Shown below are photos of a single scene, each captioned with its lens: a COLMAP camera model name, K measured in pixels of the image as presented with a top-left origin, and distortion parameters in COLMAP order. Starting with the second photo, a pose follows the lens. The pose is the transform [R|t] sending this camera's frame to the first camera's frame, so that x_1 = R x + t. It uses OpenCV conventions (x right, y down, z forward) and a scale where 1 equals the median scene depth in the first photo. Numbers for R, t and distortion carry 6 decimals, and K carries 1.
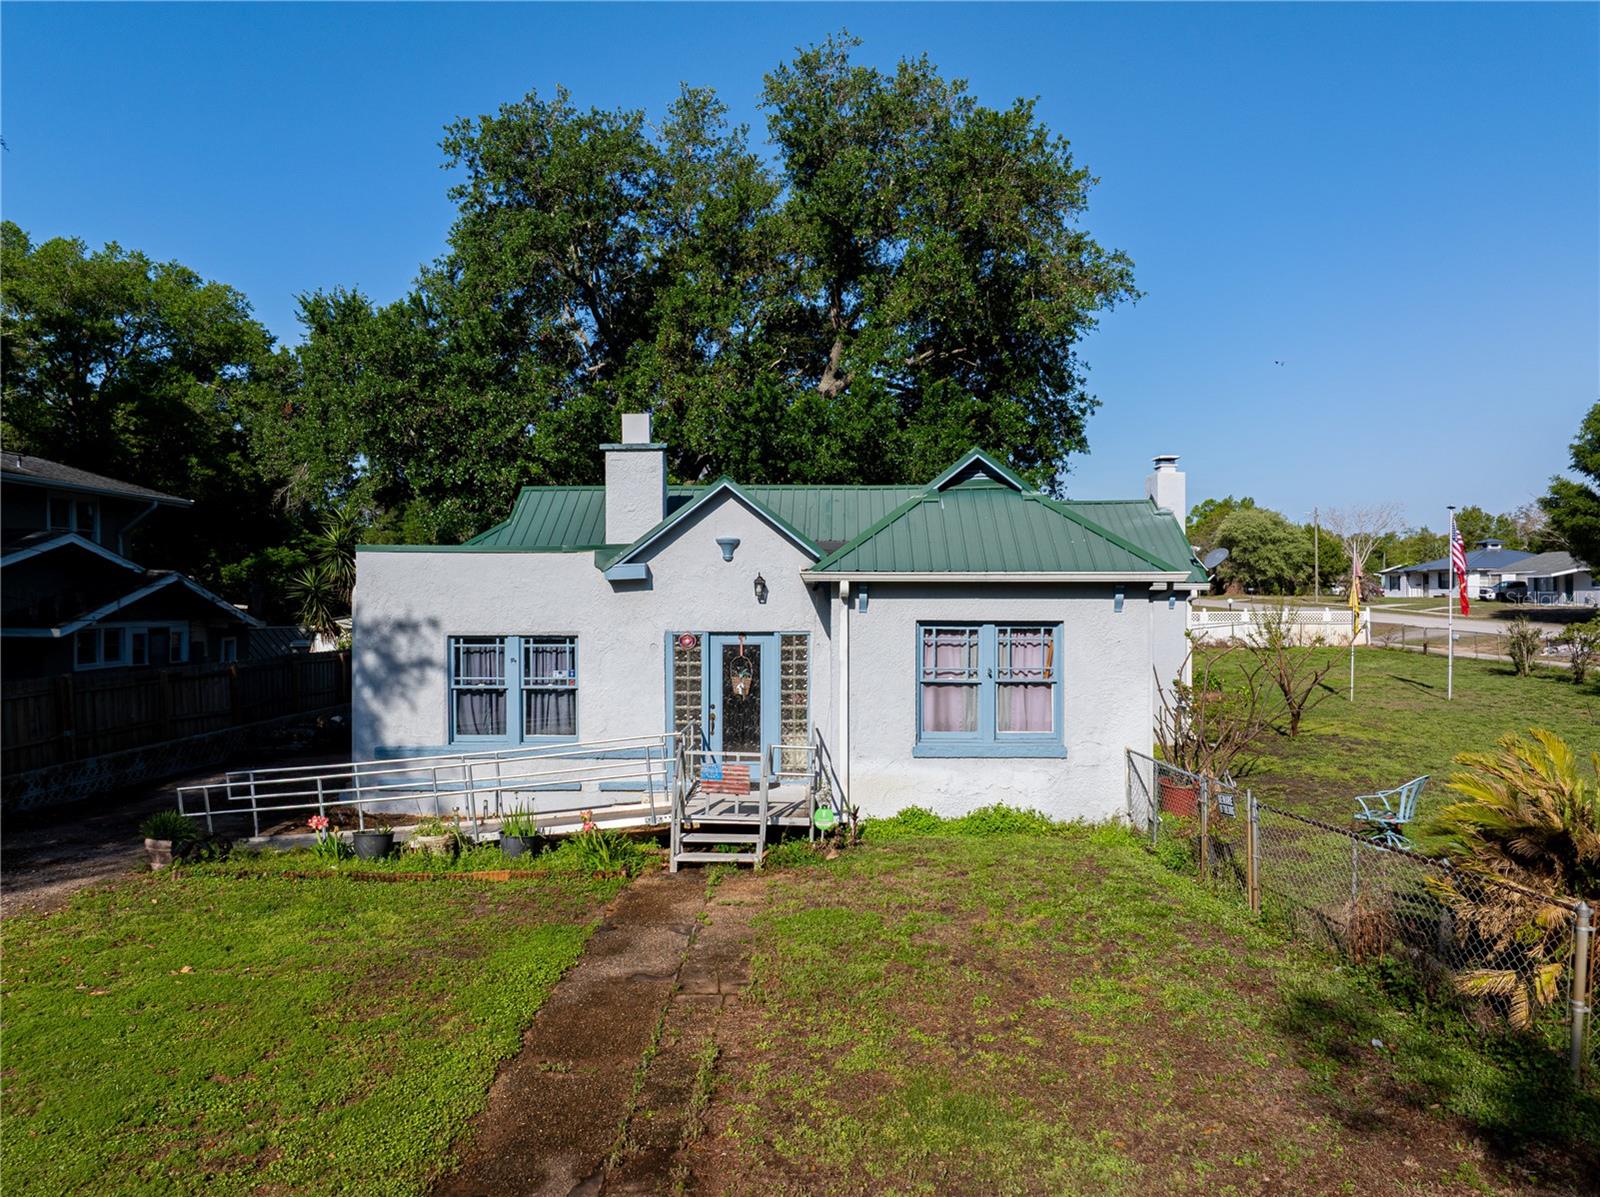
lens RADIAL K [[1118.1, 0, 792.0], [0, 1118.1, 597.3], [0, 0, 1]] dist [-0.035516, 0.000278]
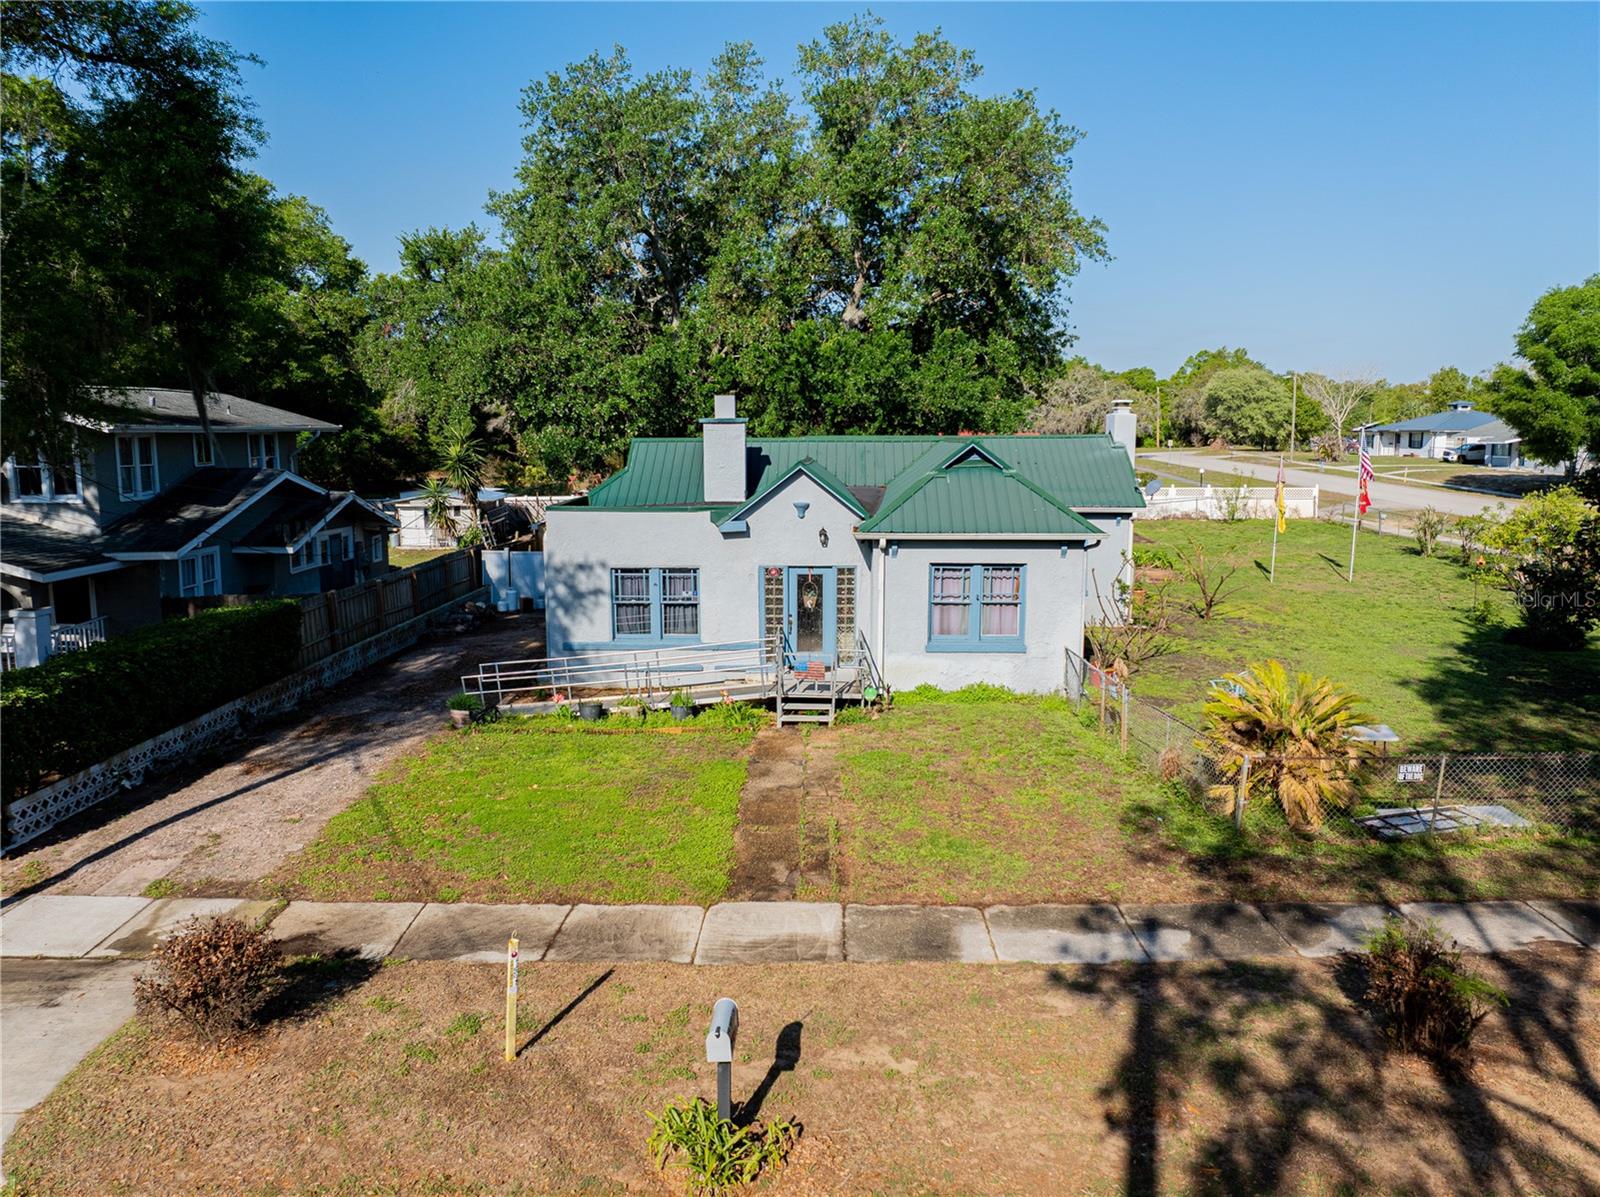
lens RADIAL K [[1114.9, 0, 786.8], [0, 1114.9, 603.6], [0, 0, 1]] dist [-0.030047, -0.006384]
pose [[0.999999, -0.000262, -0.001035, -0.074924], [0.000418, 0.988201, 0.153161, -0.145748], [0.000982, -0.153161, 0.988201, -0.464950]]
